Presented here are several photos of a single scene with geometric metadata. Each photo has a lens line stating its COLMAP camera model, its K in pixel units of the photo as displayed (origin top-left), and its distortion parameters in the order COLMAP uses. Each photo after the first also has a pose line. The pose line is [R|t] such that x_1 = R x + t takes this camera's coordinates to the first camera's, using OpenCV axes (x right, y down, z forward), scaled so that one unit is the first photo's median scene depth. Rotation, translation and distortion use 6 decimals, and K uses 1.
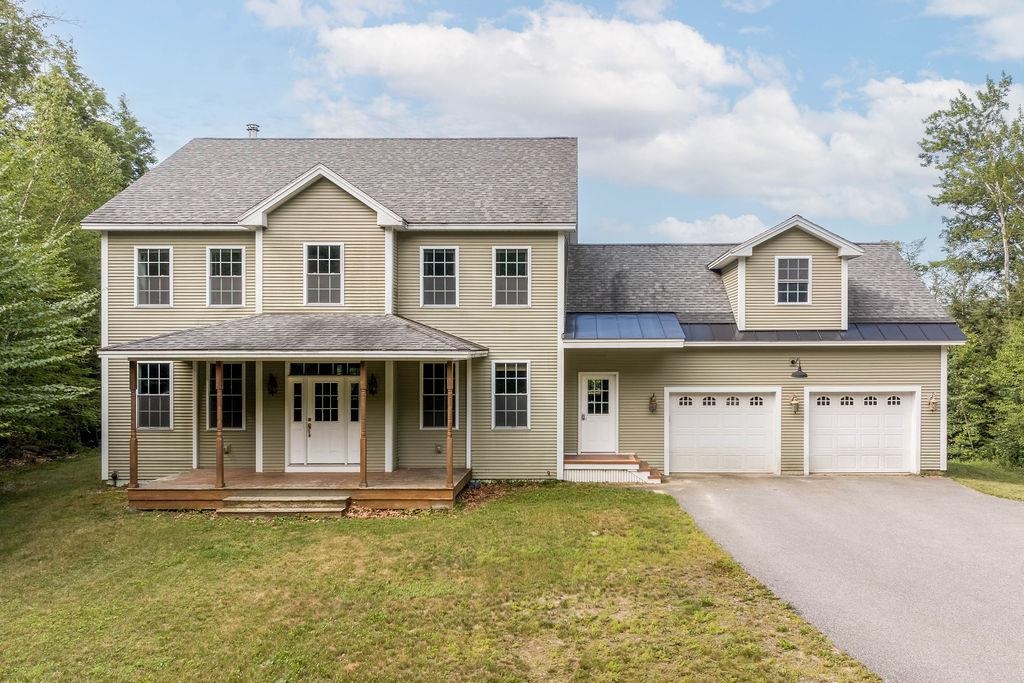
lens RADIAL K [[621.9, 0, 512.9], [0, 621.9, 358.5], [0, 0, 1]] dist [0.002000, -0.001795]
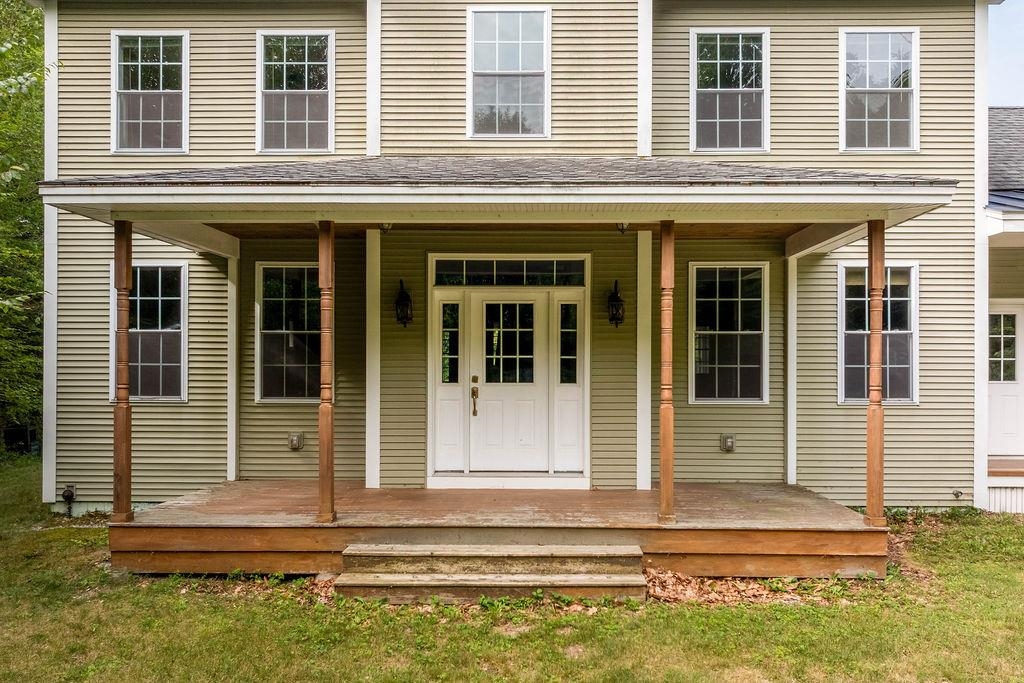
lens RADIAL K [[721.8, 0, 493.9], [0, 721.8, 359.3], [0, 0, 1]] dist [0.012867, -0.005839]
pose [[0.999855, 0.003064, -0.016778, -0.303022], [-0.003204, 0.999960, -0.008313, 0.087506], [0.016752, 0.008365, 0.999825, 0.443925]]
